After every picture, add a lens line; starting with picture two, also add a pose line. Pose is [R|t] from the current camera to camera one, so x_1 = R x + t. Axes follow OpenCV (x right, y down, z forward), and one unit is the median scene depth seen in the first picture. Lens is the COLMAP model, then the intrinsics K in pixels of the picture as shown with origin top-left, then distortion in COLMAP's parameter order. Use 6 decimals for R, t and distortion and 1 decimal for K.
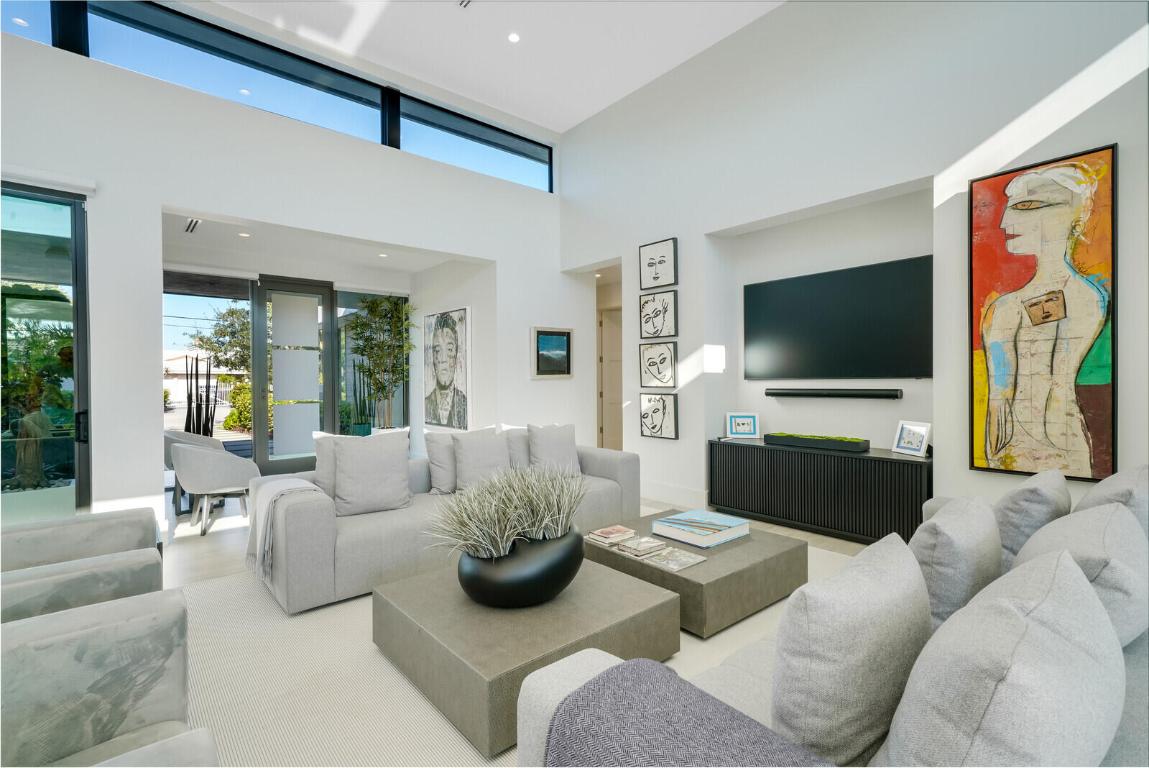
lens RADIAL K [[522.7, 0, 574.5], [0, 522.7, 384.0], [0, 0, 1]] dist [0.002426, 0.001060]
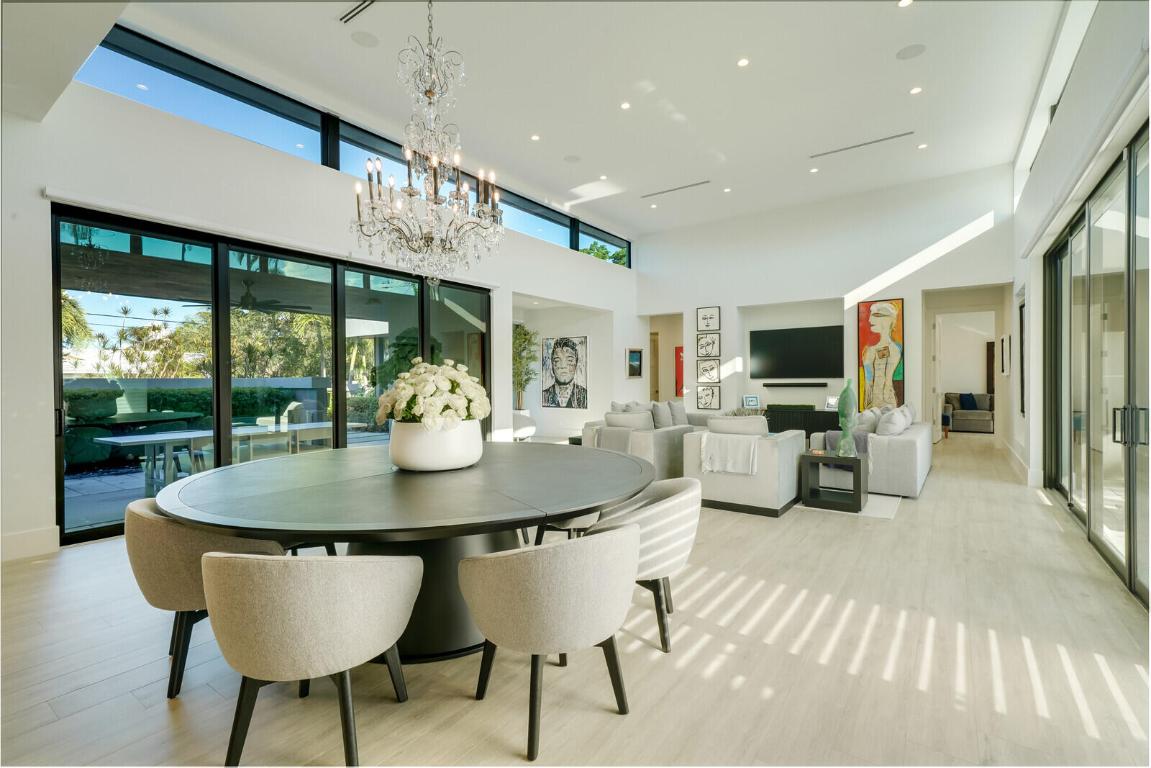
lens RADIAL K [[523.3, 0, 575.5], [0, 523.3, 384.0], [0, 0, 1]] dist [0.000428, 0.000077]
pose [[0.972479, -0.002867, 0.232975, -0.779712], [0.003032, 0.999995, -0.000348, 0.010572], [-0.232973, 0.001044, 0.972483, -0.770205]]
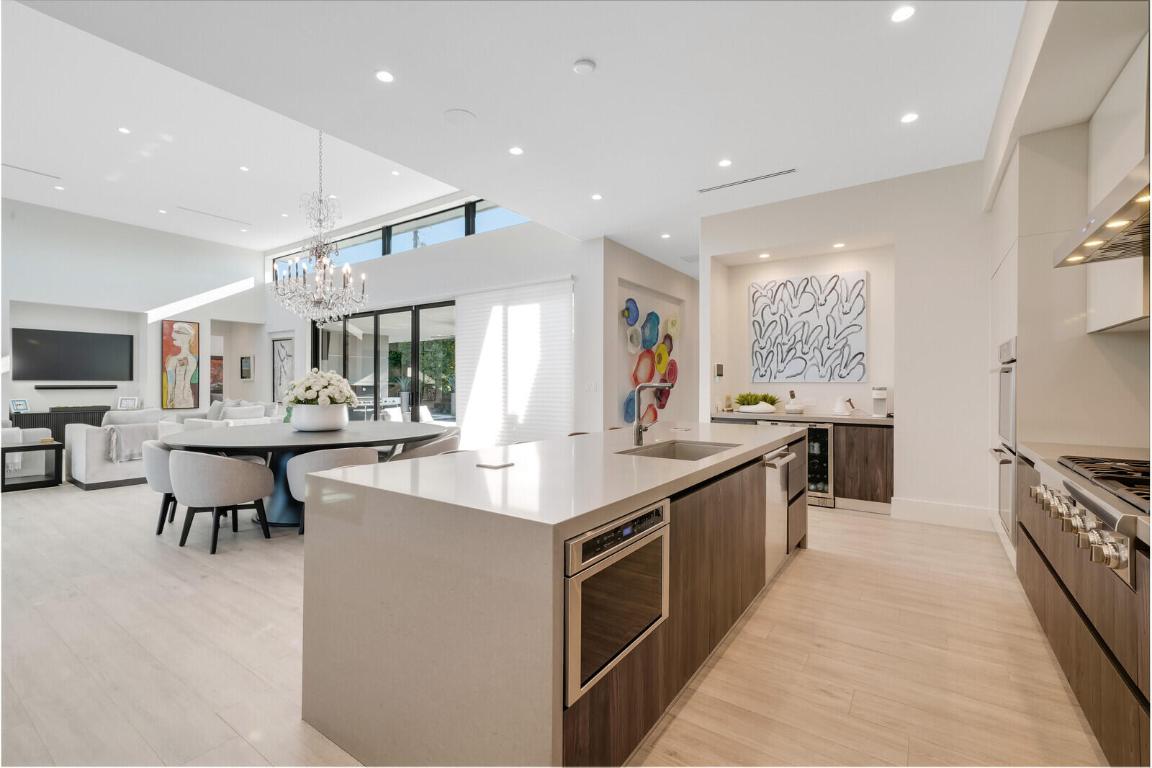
lens RADIAL K [[504.0, 0, 576.0], [0, 504.0, 384.0], [0, 0, 1]] dist [-0.000171, 0.000024]
pose [[-0.258271, 0.004197, 0.966063, -1.841557], [0.006040, 0.999978, -0.002729, 0.019779], [-0.966054, 0.005130, -0.258291, -0.418071]]
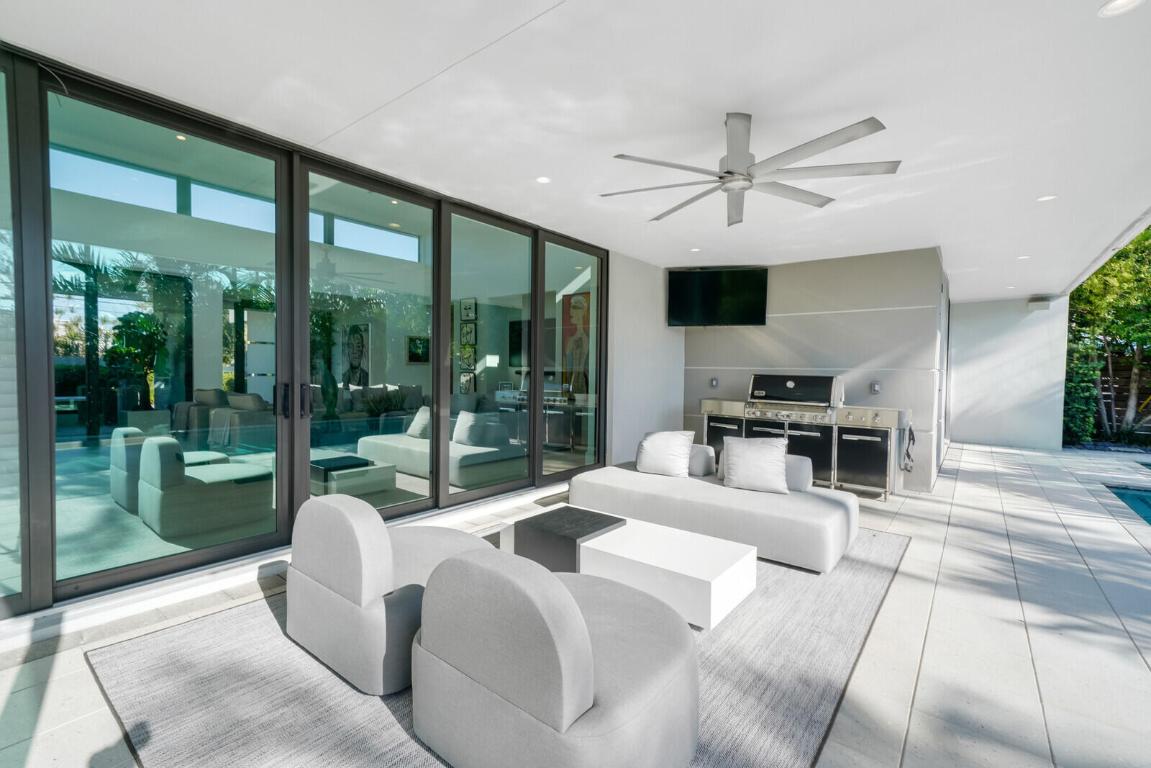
lens RADIAL K [[504.1, 0, 575.5], [0, 504.1, 384.0], [0, 0, 1]] dist [0.001195, 0.000171]
pose [[0.981923, 0.014334, 0.188738, 0.206710], [-0.018667, 0.999601, 0.021200, 0.014061], [-0.188358, -0.024340, 0.981799, -1.037828]]
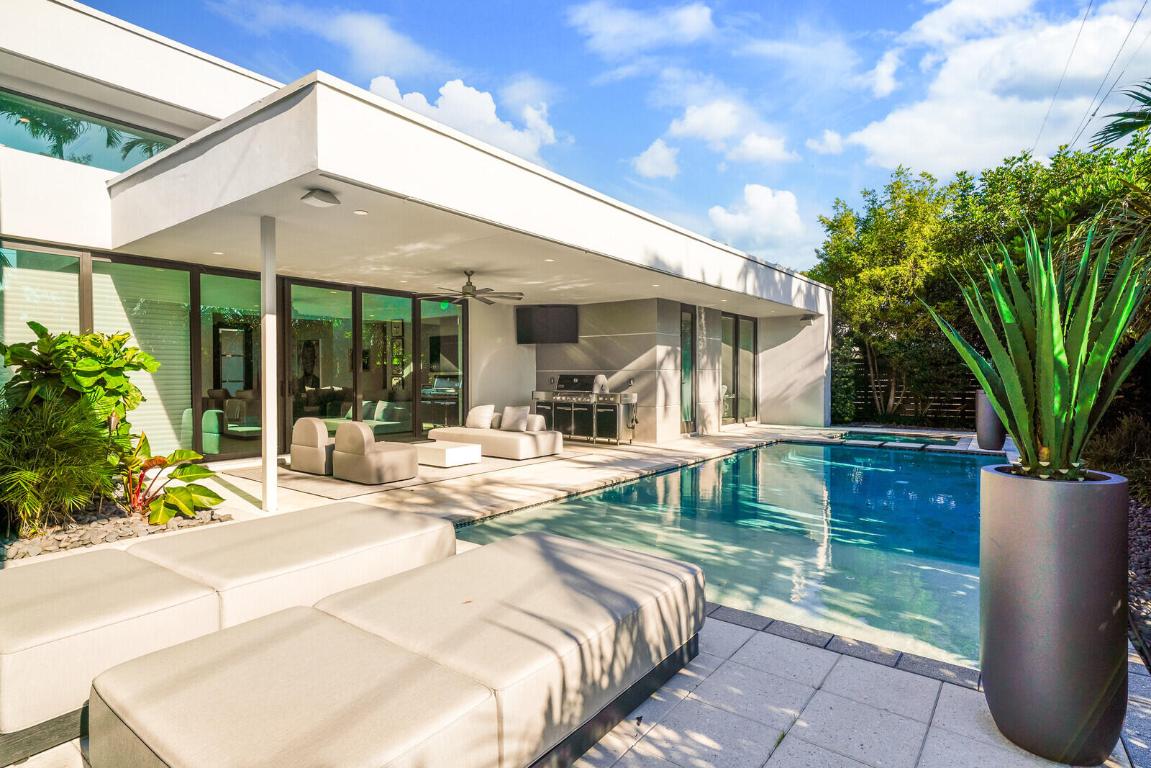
lens RADIAL K [[593.9, 0, 575.5], [0, 593.9, 384.0], [0, 0, 1]] dist [-0.001502, -0.000416]
pose [[0.978557, 0.002823, 0.205956, 0.432060], [-0.004928, 0.999941, 0.009708, 0.021828], [-0.205917, -0.010515, 0.978513, -2.151614]]
